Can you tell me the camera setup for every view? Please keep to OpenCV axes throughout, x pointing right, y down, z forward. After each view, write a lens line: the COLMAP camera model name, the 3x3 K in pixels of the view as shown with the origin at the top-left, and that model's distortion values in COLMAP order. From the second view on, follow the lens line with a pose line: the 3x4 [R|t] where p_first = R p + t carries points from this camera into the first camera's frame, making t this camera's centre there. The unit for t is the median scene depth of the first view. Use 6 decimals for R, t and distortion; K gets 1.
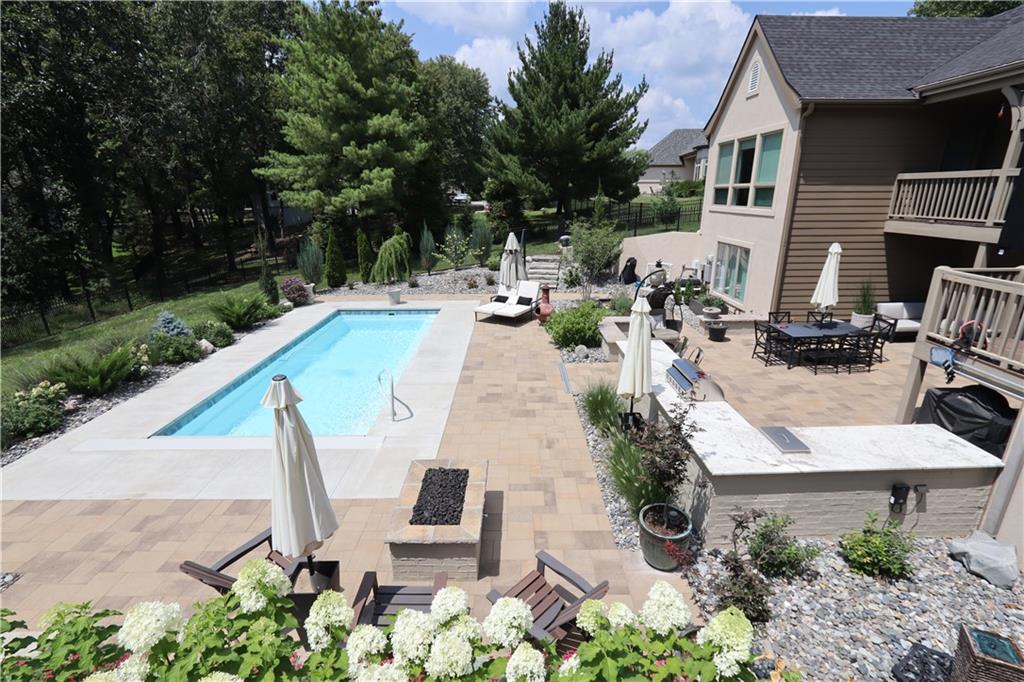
lens RADIAL K [[469.4, 0, 516.3], [0, 469.4, 345.3], [0, 0, 1]] dist [-0.018603, 0.003561]
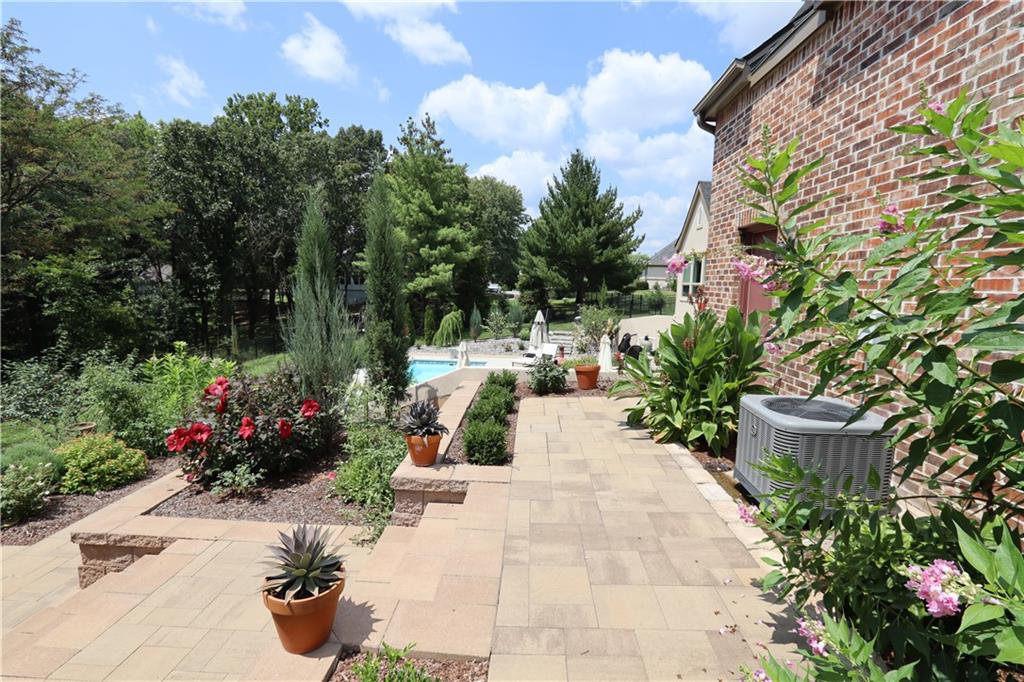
lens RADIAL K [[469.4, 0, 517.4], [0, 469.4, 345.0], [0, 0, 1]] dist [-0.018603, 0.003561]
pose [[0.998282, 0.036176, -0.046087, -0.007547], [-0.044108, 0.981795, -0.184752, 0.139365], [0.038565, 0.186468, 0.981704, -0.419482]]
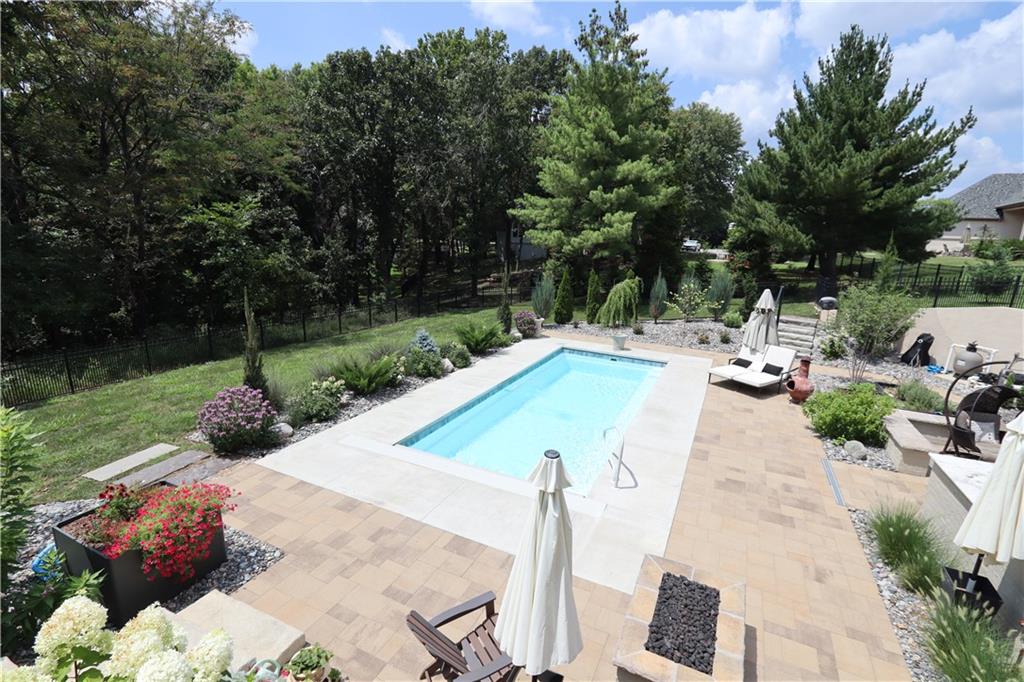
lens RADIAL K [[469.4, 0, 517.0], [0, 469.4, 345.9], [0, 0, 1]] dist [-0.018603, 0.003561]
pose [[0.899500, 0.141583, -0.413344, -0.054957], [-0.175975, 0.983313, -0.046133, -0.015849], [0.399915, 0.114235, 0.909405, 0.043434]]
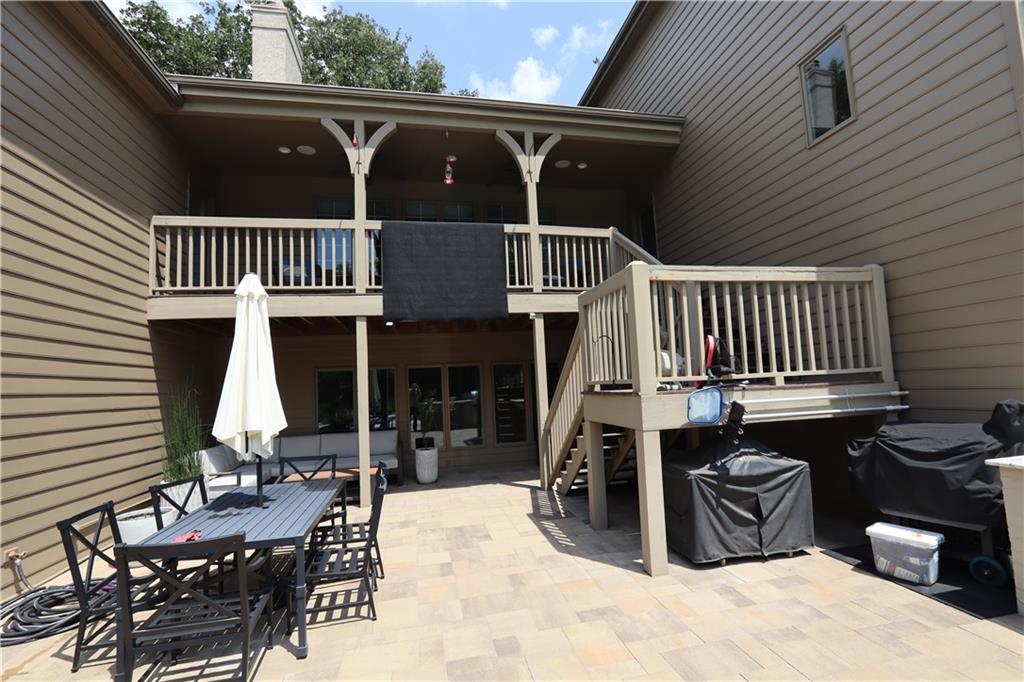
lens RADIAL K [[469.4, 0, 519.6], [0, 469.4, 341.0], [0, 0, 1]] dist [-0.018603, 0.003561]
pose [[-0.196219, 0.108548, 0.974533, 0.178415], [0.350624, 0.935912, -0.033650, -0.050671], [-0.915730, 0.335092, -0.221703, 0.601112]]
